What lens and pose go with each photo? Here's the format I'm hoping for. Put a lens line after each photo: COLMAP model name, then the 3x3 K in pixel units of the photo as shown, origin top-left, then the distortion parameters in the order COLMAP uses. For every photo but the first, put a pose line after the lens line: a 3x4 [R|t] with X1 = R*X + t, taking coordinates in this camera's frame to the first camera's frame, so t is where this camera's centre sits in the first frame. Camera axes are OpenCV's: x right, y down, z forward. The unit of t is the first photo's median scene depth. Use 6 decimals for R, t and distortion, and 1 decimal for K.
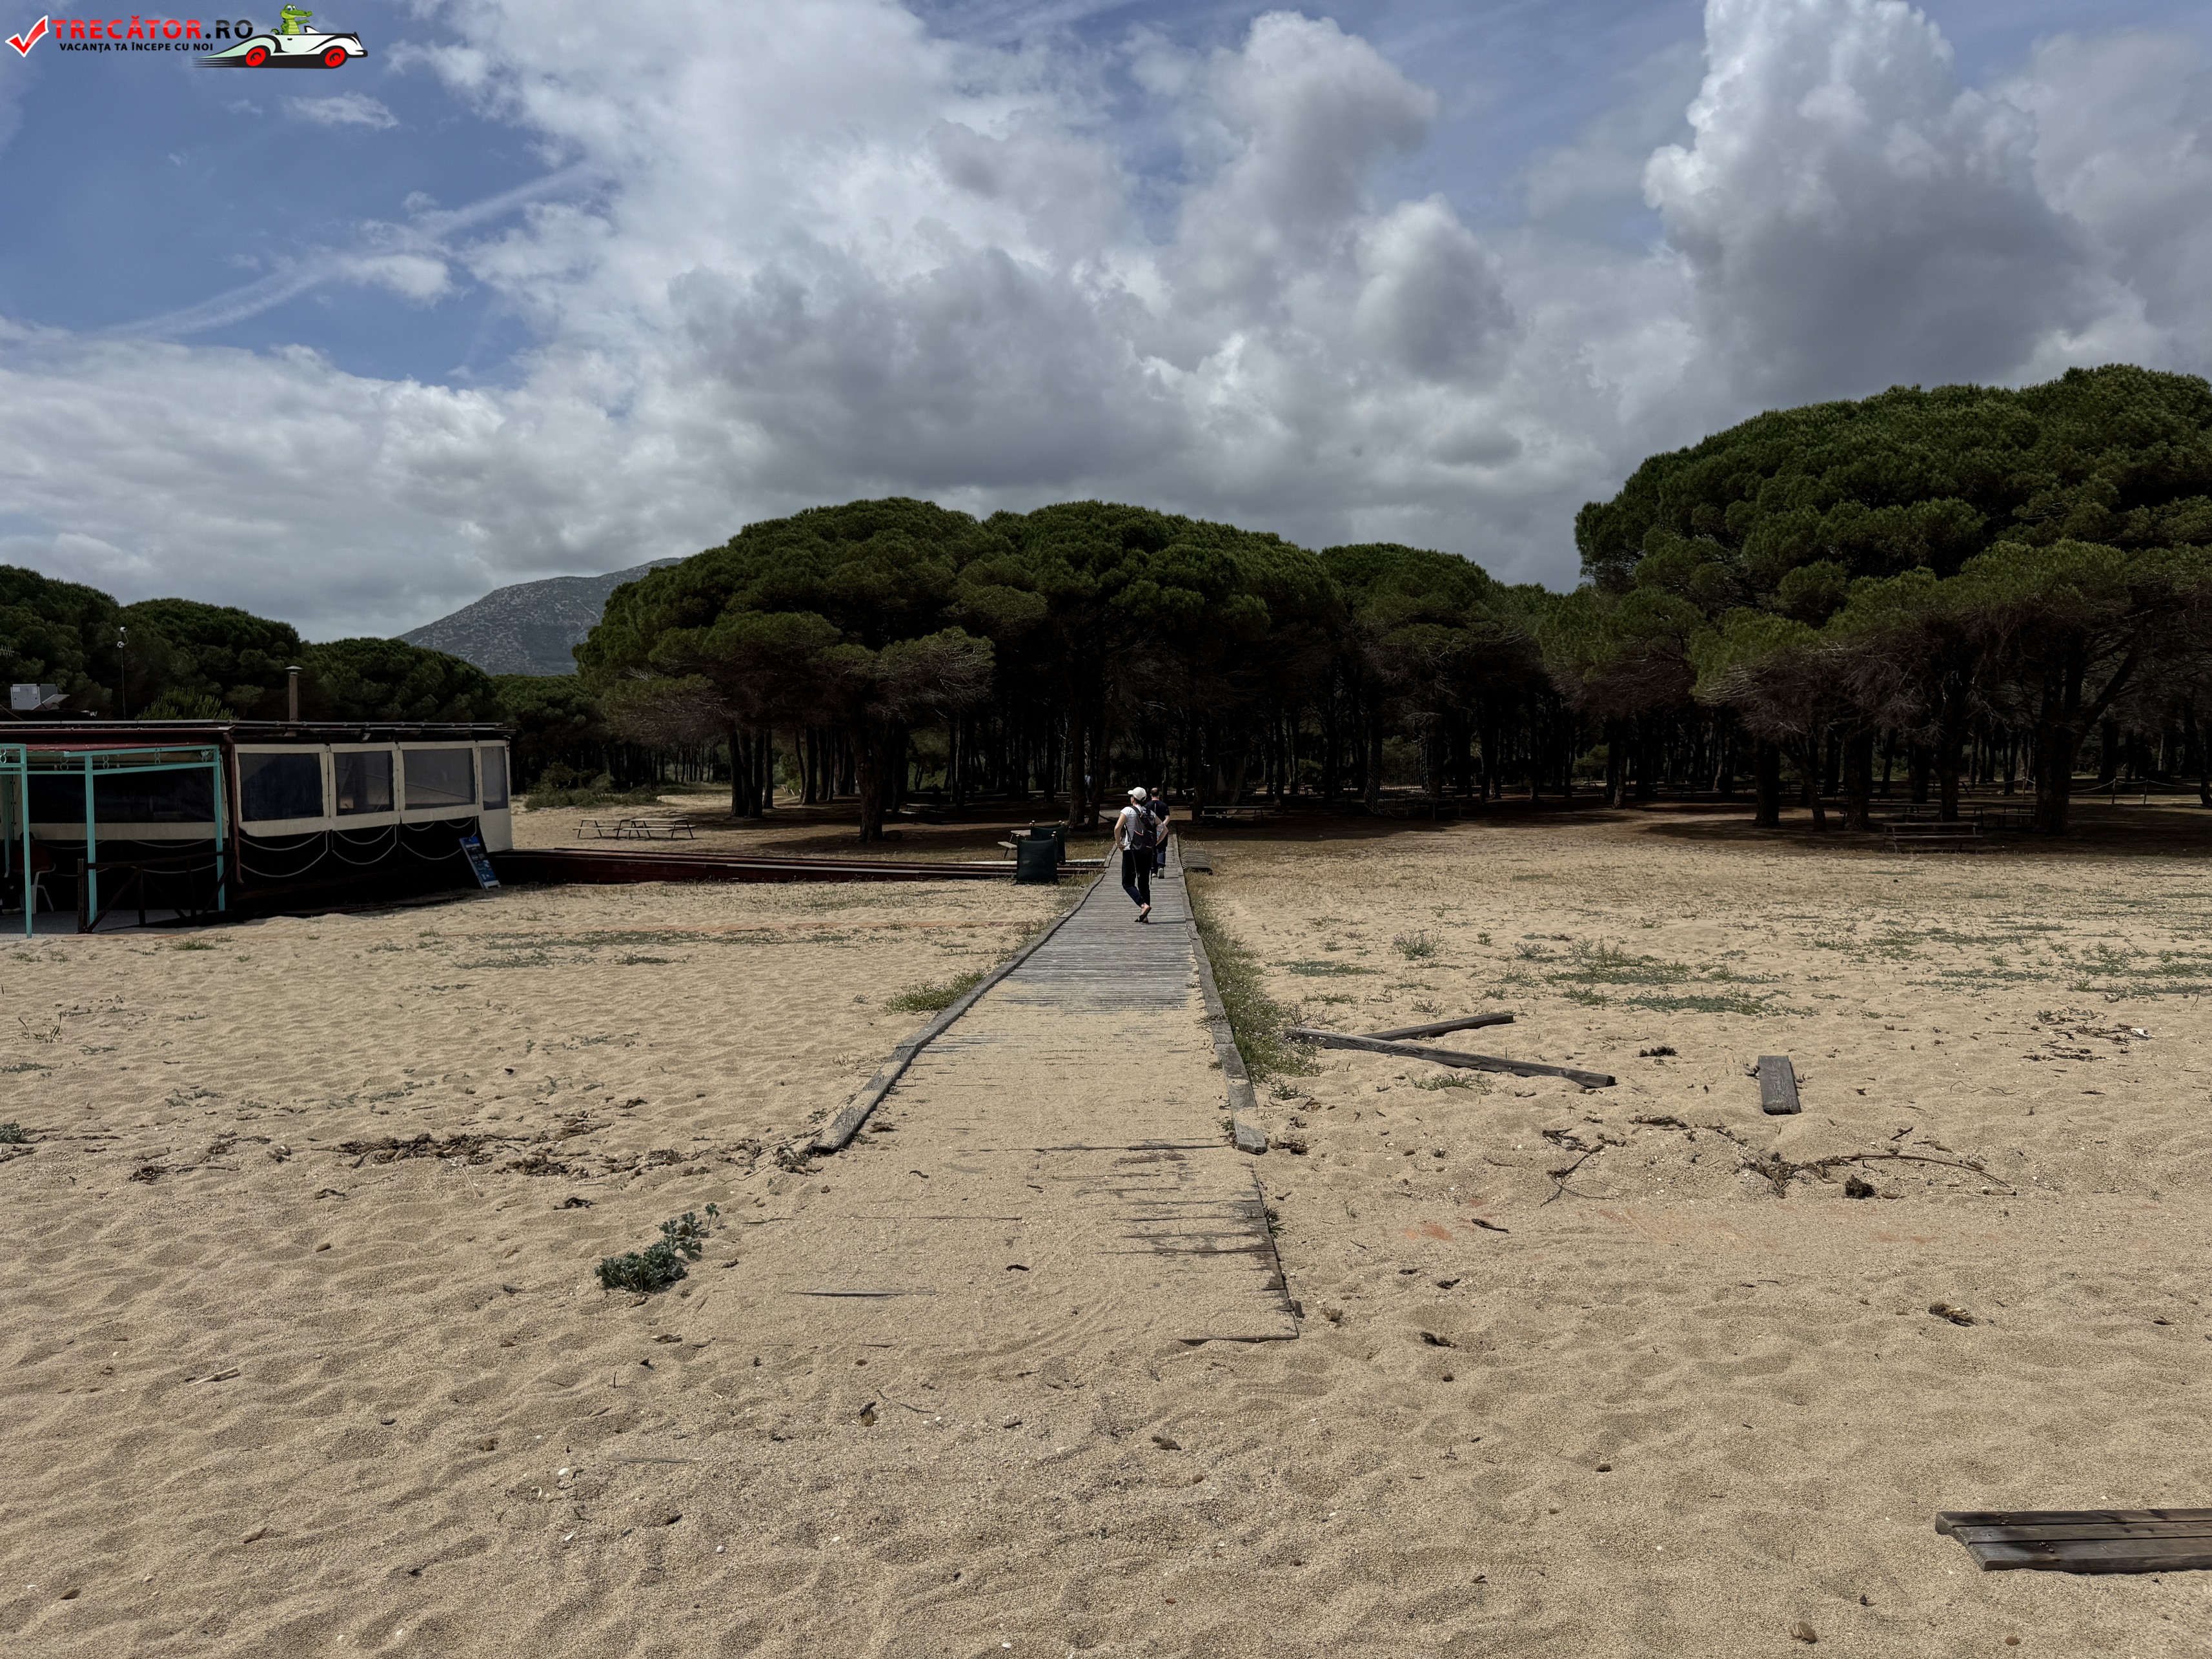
lens RADIAL K [[1617.1, 0, 1106.0], [0, 1617.1, 829.5], [0, 0, 1]] dist [0.065430, 0.004350]
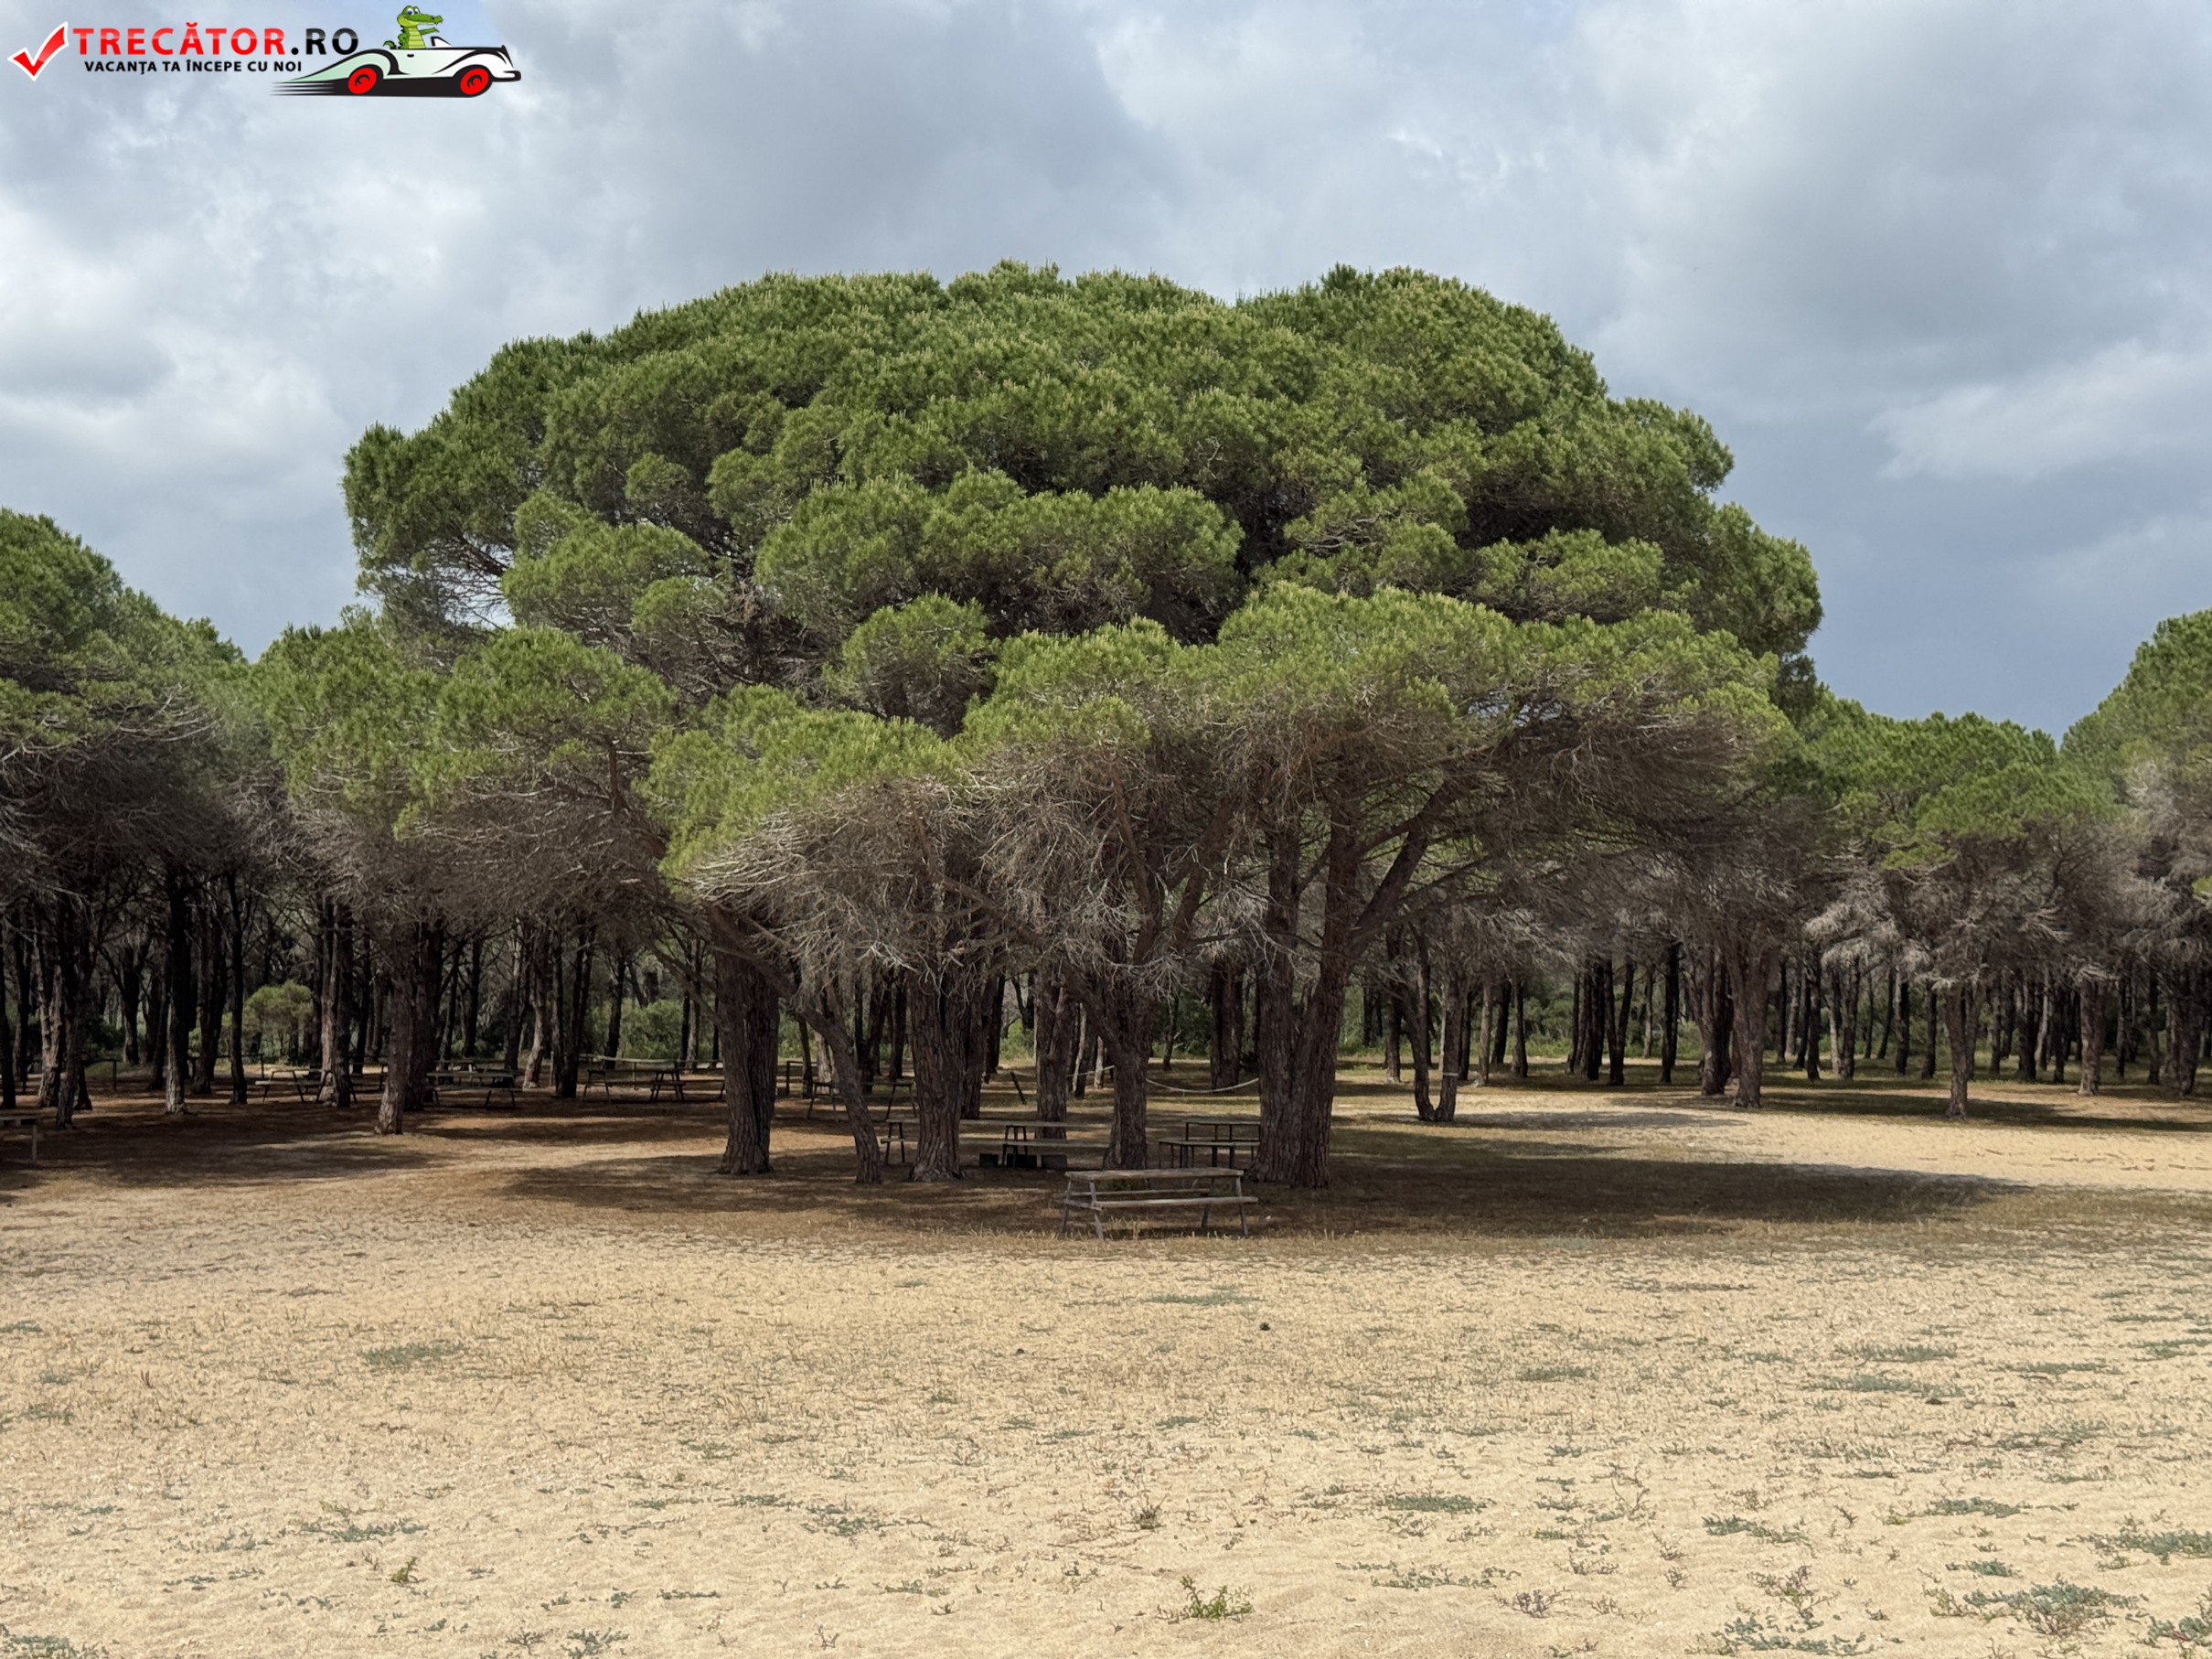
lens RADIAL K [[3069.6, 0, 1106.0], [0, 3069.6, 829.5], [0, 0, 1]] dist [0.072500, -0.030704]
pose [[0.816874, 0.043744, 0.575155, -0.012550], [0.014355, 0.995270, -0.096084, -0.014882], [-0.576638, 0.086744, 0.812382, 0.265676]]
